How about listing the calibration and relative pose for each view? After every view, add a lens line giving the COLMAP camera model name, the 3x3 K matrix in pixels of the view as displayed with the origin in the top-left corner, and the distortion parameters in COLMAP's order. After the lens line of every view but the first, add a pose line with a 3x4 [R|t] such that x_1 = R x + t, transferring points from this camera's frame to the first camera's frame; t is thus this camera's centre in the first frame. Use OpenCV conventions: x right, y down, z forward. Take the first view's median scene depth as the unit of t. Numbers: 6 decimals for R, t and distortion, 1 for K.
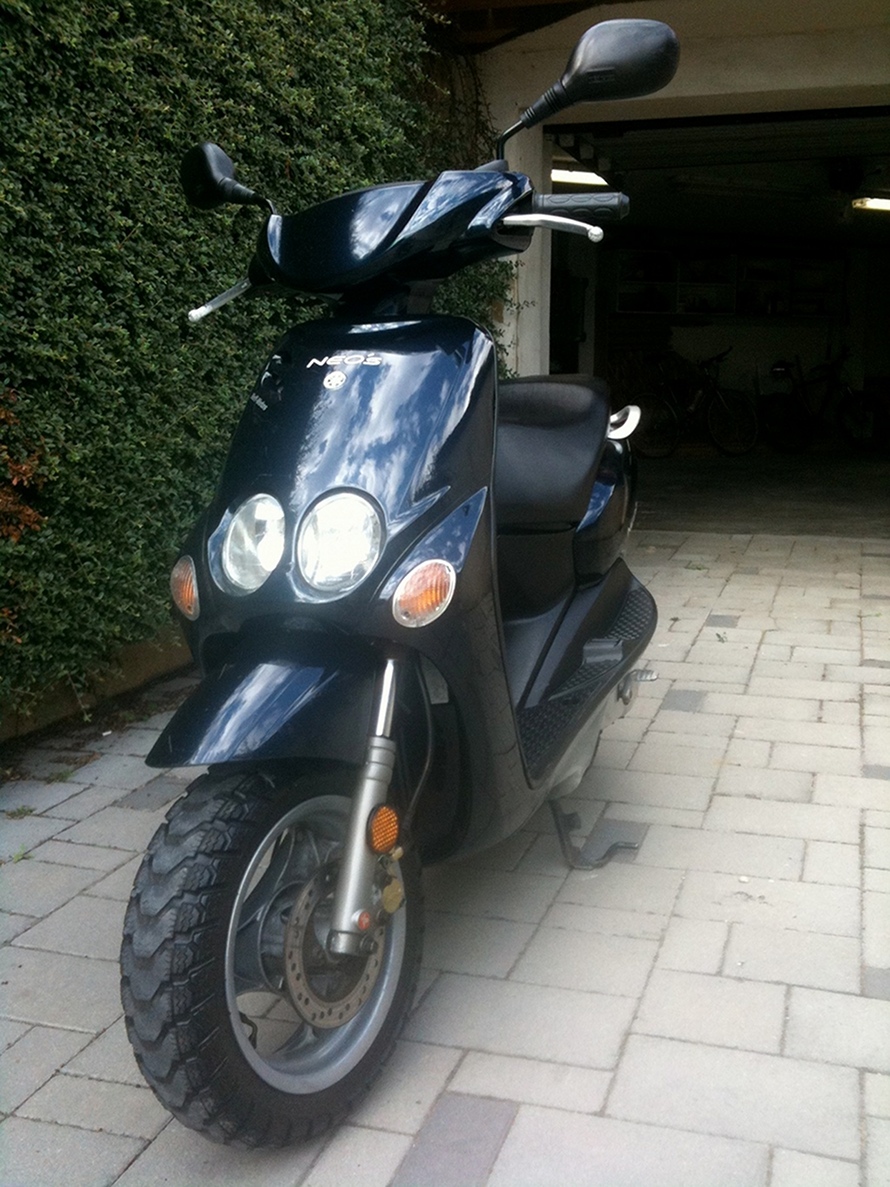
lens RADIAL K [[1283.2, 0, 445.0], [0, 1283.2, 593.5], [0, 0, 1]] dist [0.109563, -0.288996]
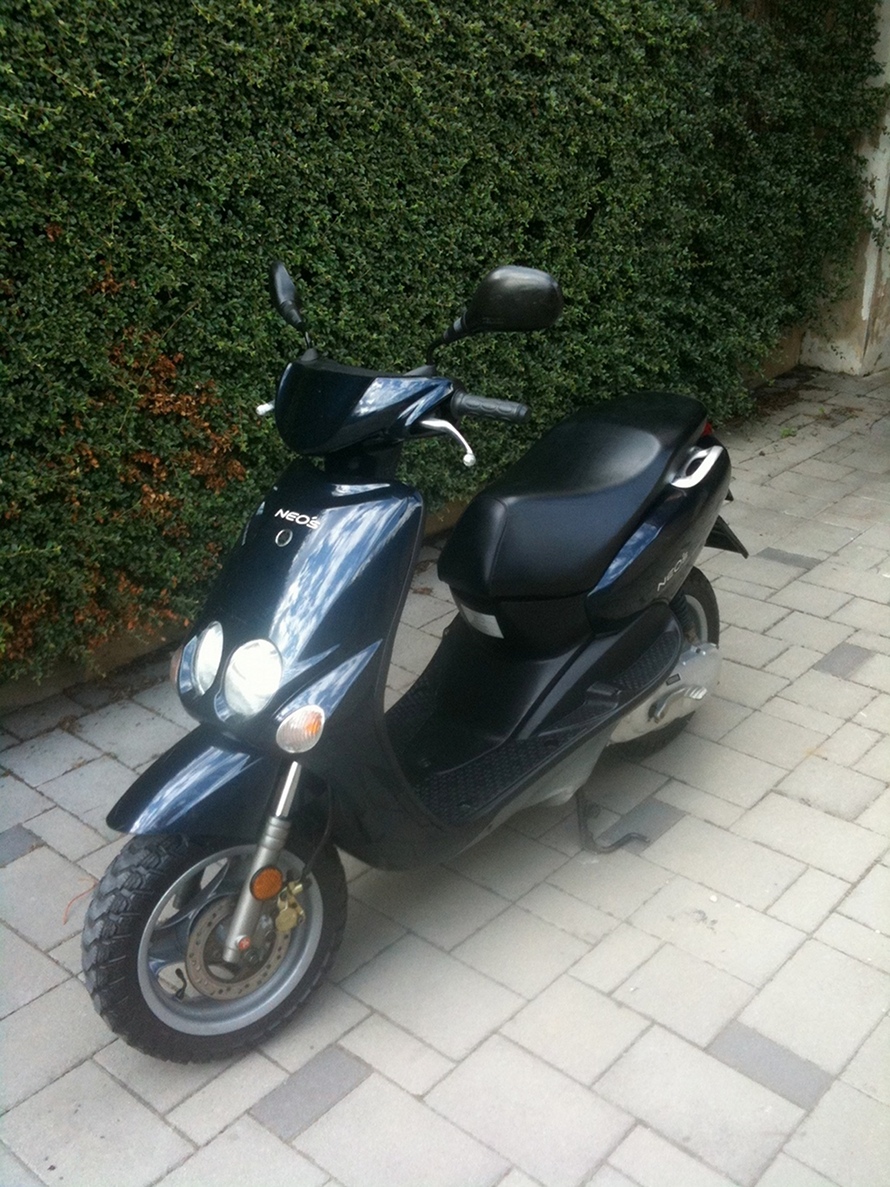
lens RADIAL K [[1283.2, 0, 445.0], [0, 1283.2, 593.5], [0, 0, 1]] dist [0.109563, -0.288996]
pose [[0.916605, 0.167029, -0.363230, 0.449657], [-0.068981, 0.960992, 0.267835, -0.390052], [0.393798, -0.220443, 0.892372, -0.076875]]
